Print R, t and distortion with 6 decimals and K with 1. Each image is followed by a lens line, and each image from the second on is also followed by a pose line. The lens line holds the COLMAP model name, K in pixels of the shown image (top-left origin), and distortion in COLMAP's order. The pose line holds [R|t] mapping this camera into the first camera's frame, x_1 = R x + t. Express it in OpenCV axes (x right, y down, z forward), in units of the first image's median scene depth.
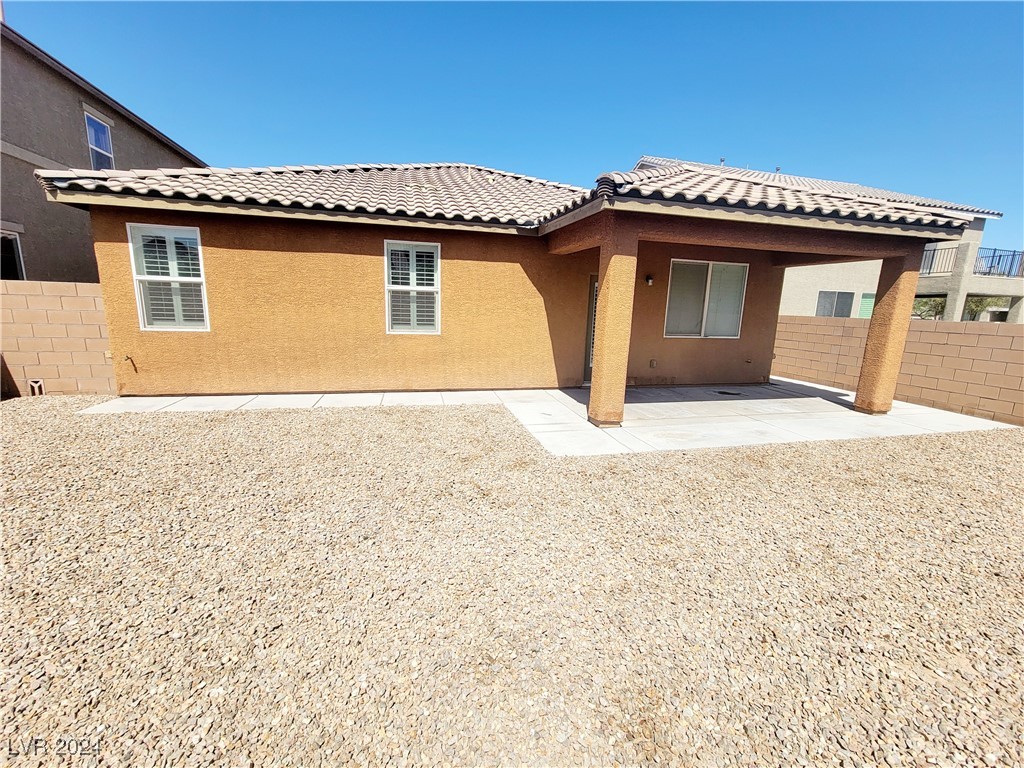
lens RADIAL K [[412.0, 0, 519.8], [0, 412.0, 385.2], [0, 0, 1]] dist [-0.001831, -0.000068]
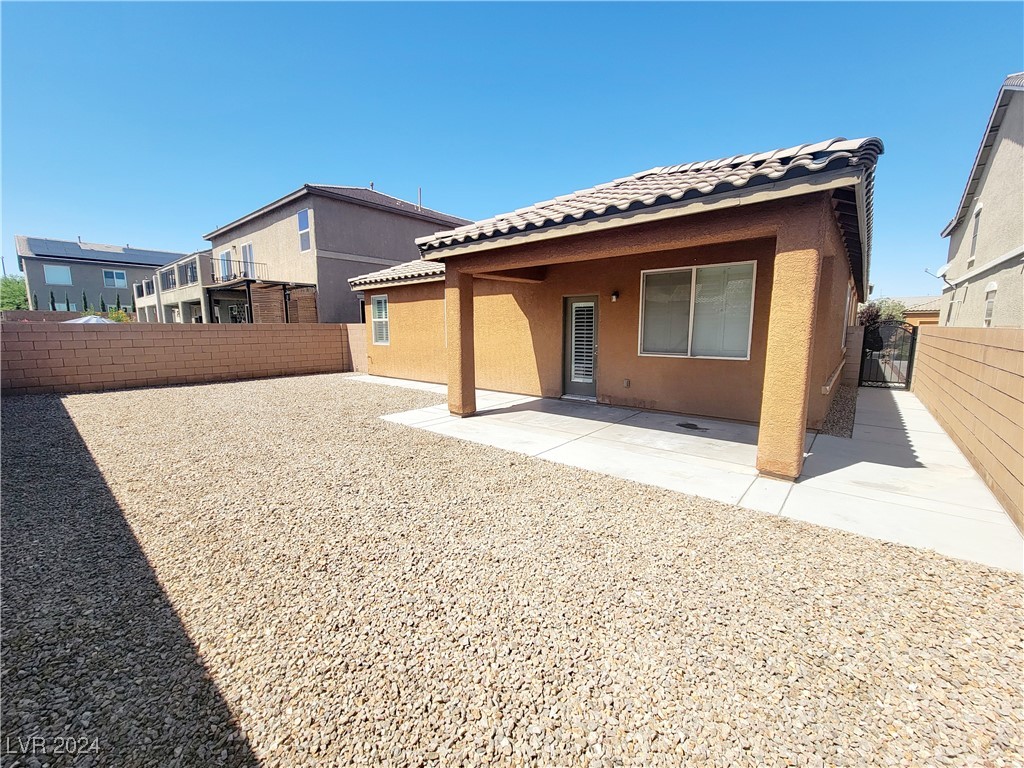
lens RADIAL K [[412.0, 0, 519.8], [0, 412.0, 385.2], [0, 0, 1]] dist [-0.001831, -0.000068]
pose [[0.595320, 0.079613, -0.799535, 1.129340], [-0.130582, 0.991436, 0.001492, -0.021086], [0.792807, 0.103517, 0.600618, 0.295359]]
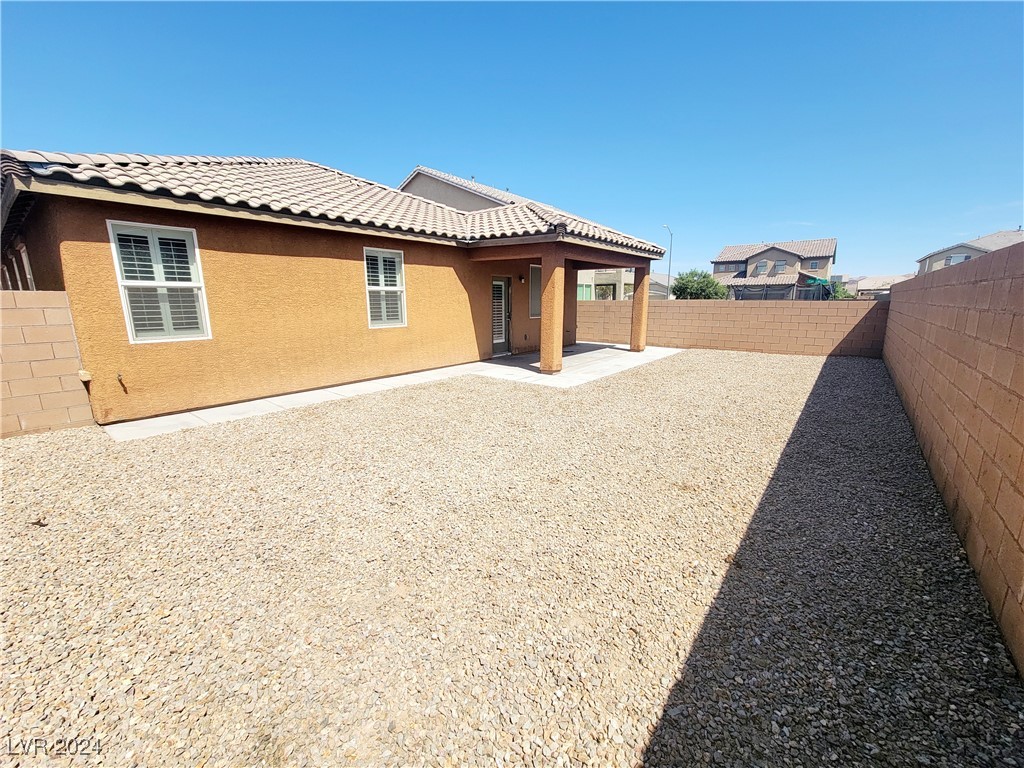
lens RADIAL K [[412.0, 0, 519.8], [0, 412.0, 385.2], [0, 0, 1]] dist [-0.001831, -0.000068]
pose [[0.789101, -0.157951, 0.593608, -0.706234], [0.144654, 0.986980, 0.070328, 0.010082], [-0.596988, 0.030372, 0.801675, -0.165853]]
